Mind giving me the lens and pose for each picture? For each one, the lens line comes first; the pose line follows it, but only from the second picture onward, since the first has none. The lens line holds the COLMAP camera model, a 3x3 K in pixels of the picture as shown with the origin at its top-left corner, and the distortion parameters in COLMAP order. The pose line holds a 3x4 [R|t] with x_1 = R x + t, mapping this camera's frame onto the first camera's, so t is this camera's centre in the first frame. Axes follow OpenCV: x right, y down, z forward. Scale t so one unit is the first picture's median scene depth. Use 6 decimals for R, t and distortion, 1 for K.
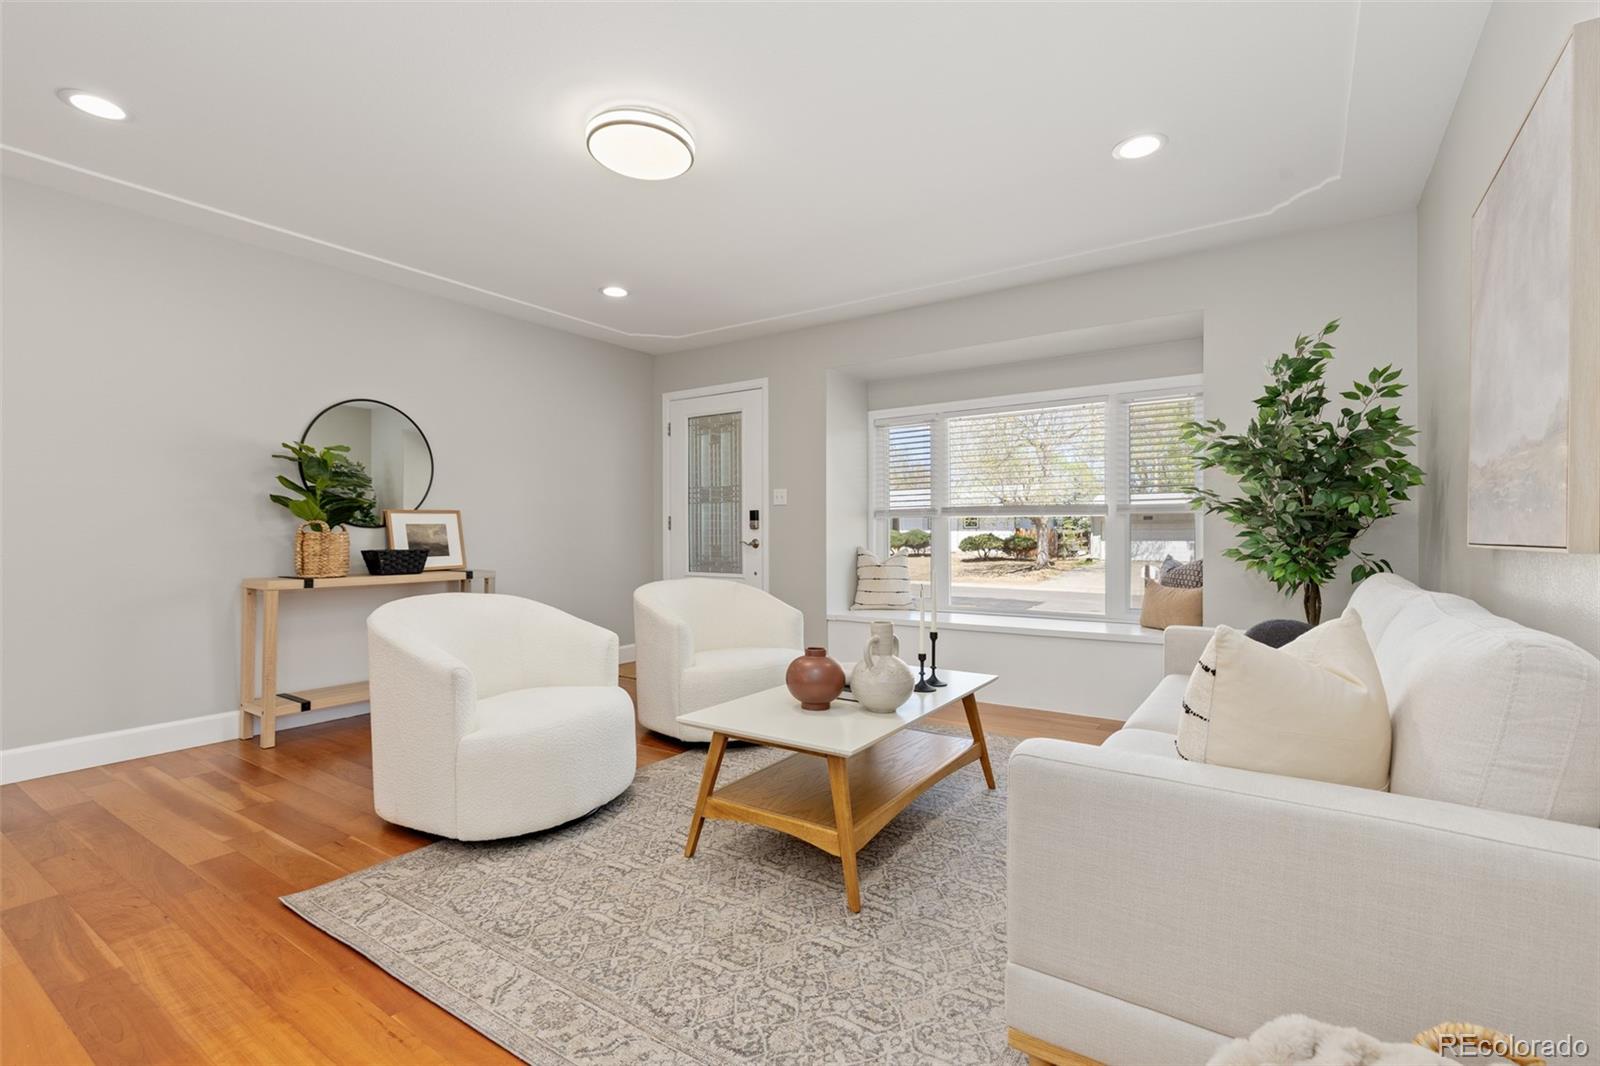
lens RADIAL K [[733.1, 0, 787.3], [0, 733.1, 524.9], [0, 0, 1]] dist [0.009119, -0.001469]
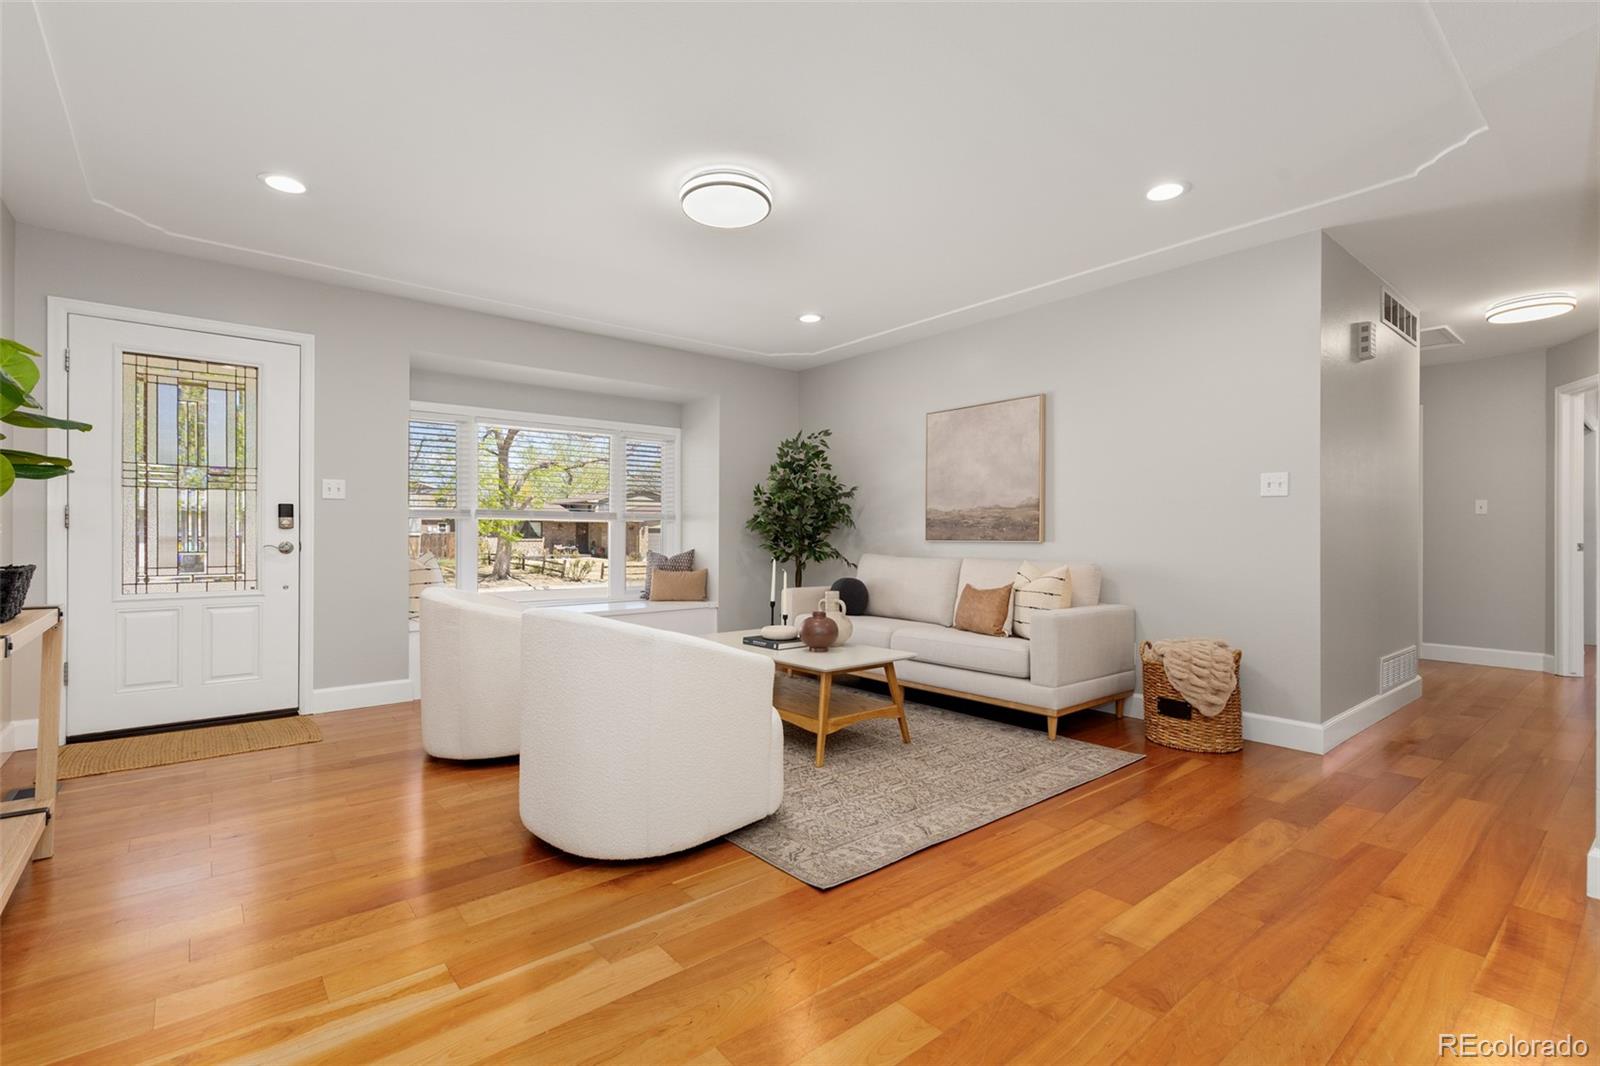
lens RADIAL K [[733.1, 0, 793.1], [0, 733.1, 529.9], [0, 0, 1]] dist [0.009119, -0.001469]
pose [[0.268922, 0.007498, 0.963133, -1.173150], [-0.014649, 0.999886, -0.003693, 0.004464], [-0.963051, -0.013116, 0.269001, 0.531259]]
